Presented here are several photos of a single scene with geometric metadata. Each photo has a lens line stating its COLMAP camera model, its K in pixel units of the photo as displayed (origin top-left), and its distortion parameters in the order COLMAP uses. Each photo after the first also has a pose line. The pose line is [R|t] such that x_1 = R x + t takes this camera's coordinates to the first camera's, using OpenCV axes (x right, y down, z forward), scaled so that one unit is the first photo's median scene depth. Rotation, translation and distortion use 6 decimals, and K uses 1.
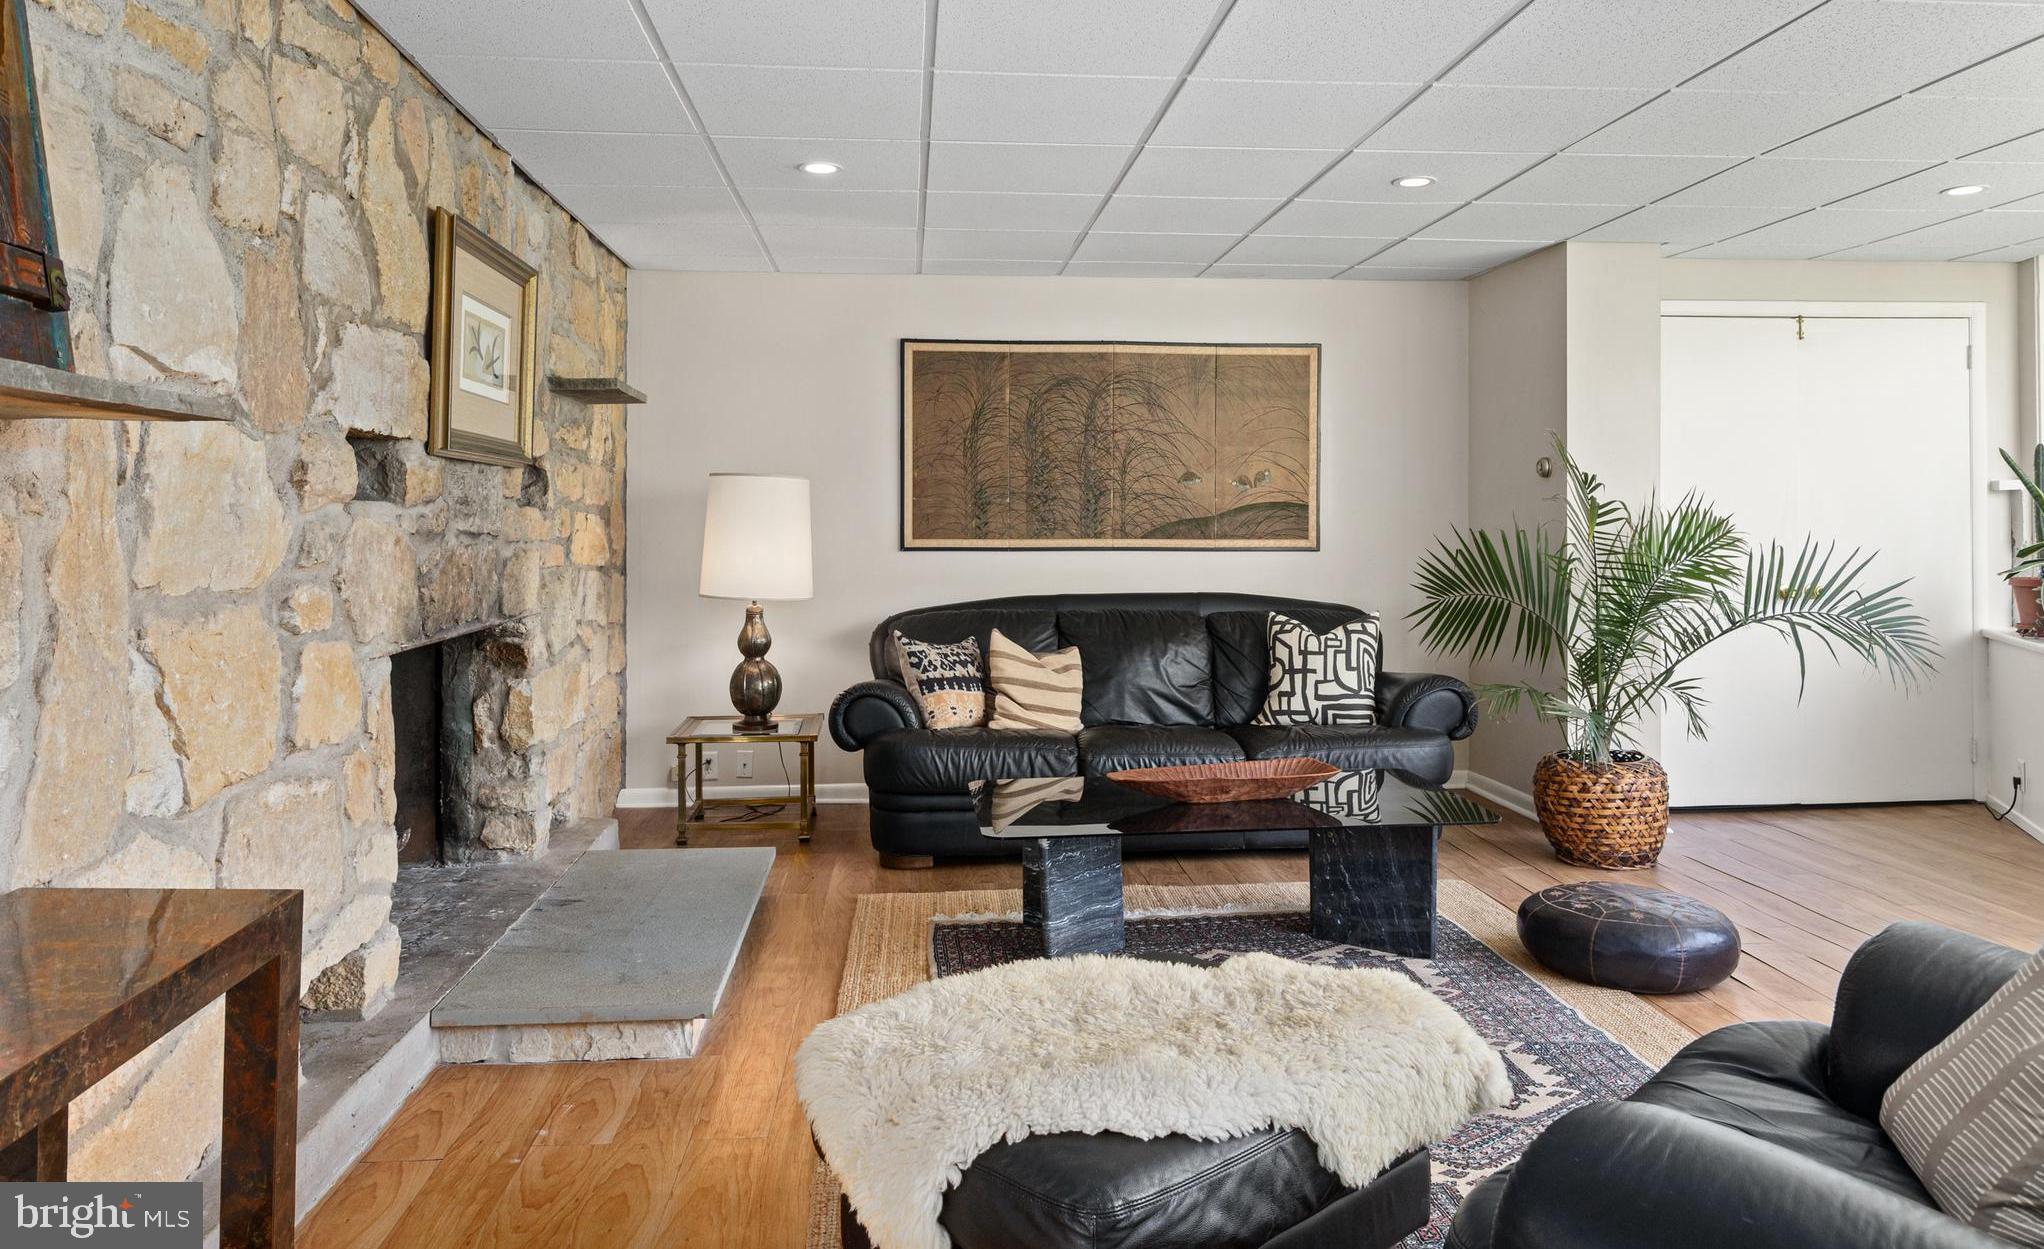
lens RADIAL K [[1418.6, 0, 1025.6], [0, 1418.6, 494.1], [0, 0, 1]] dist [-0.001527, -0.000636]
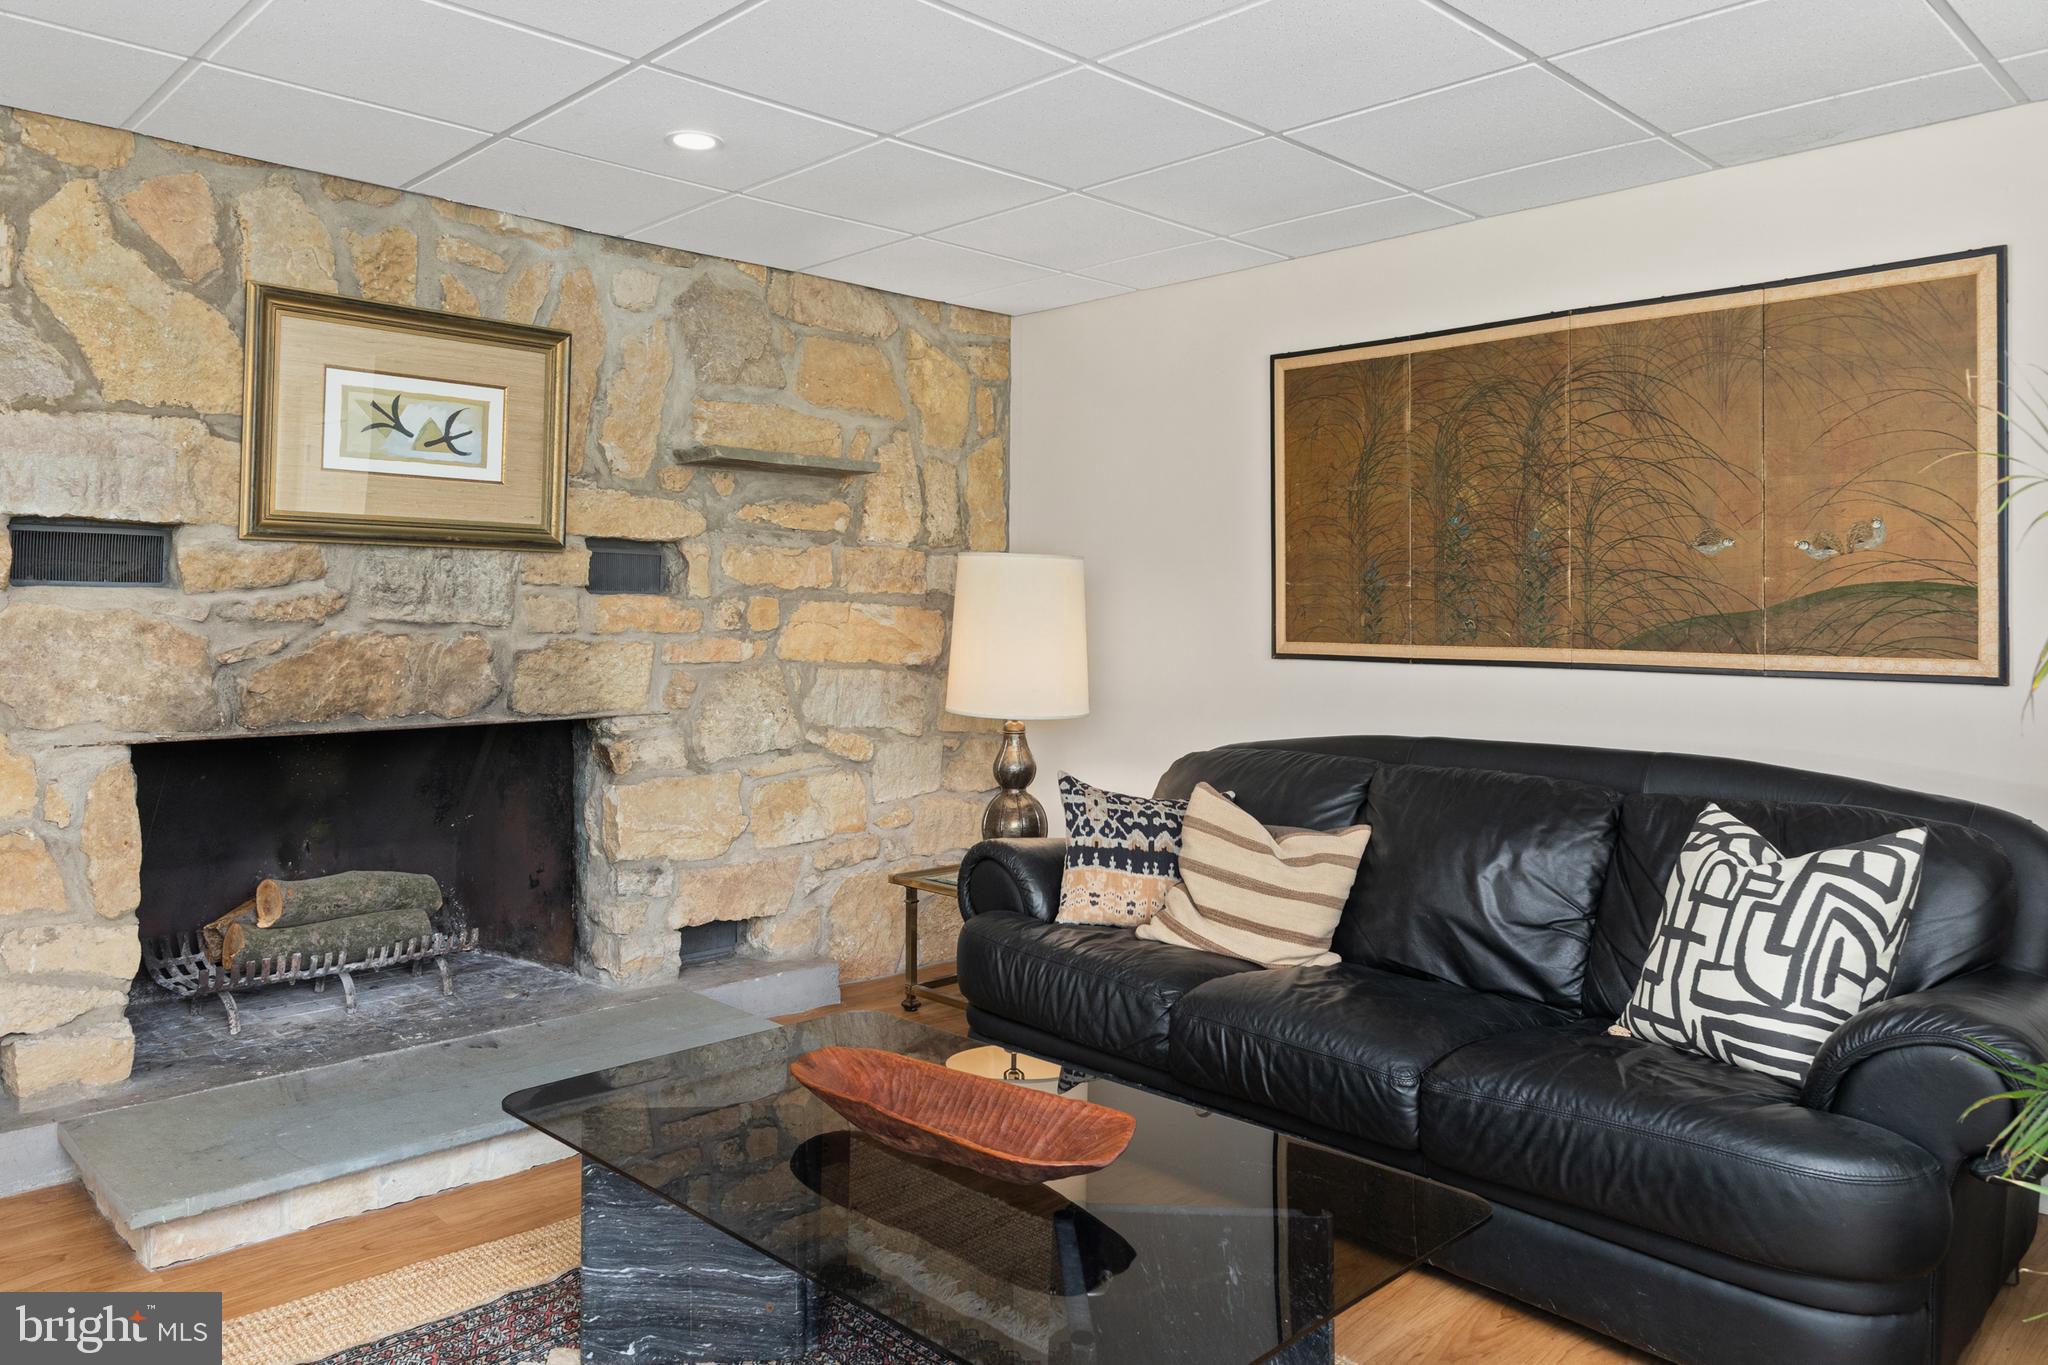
lens RADIAL K [[1412.9, 0, 1022.7], [0, 1412.9, 569.8], [0, 0, 1]] dist [0.002836, -0.000892]
pose [[0.628930, -0.018456, -0.777243, 0.374281], [0.007837, 0.999818, -0.017399, 0.007626], [0.777423, 0.004852, 0.628960, 0.463189]]
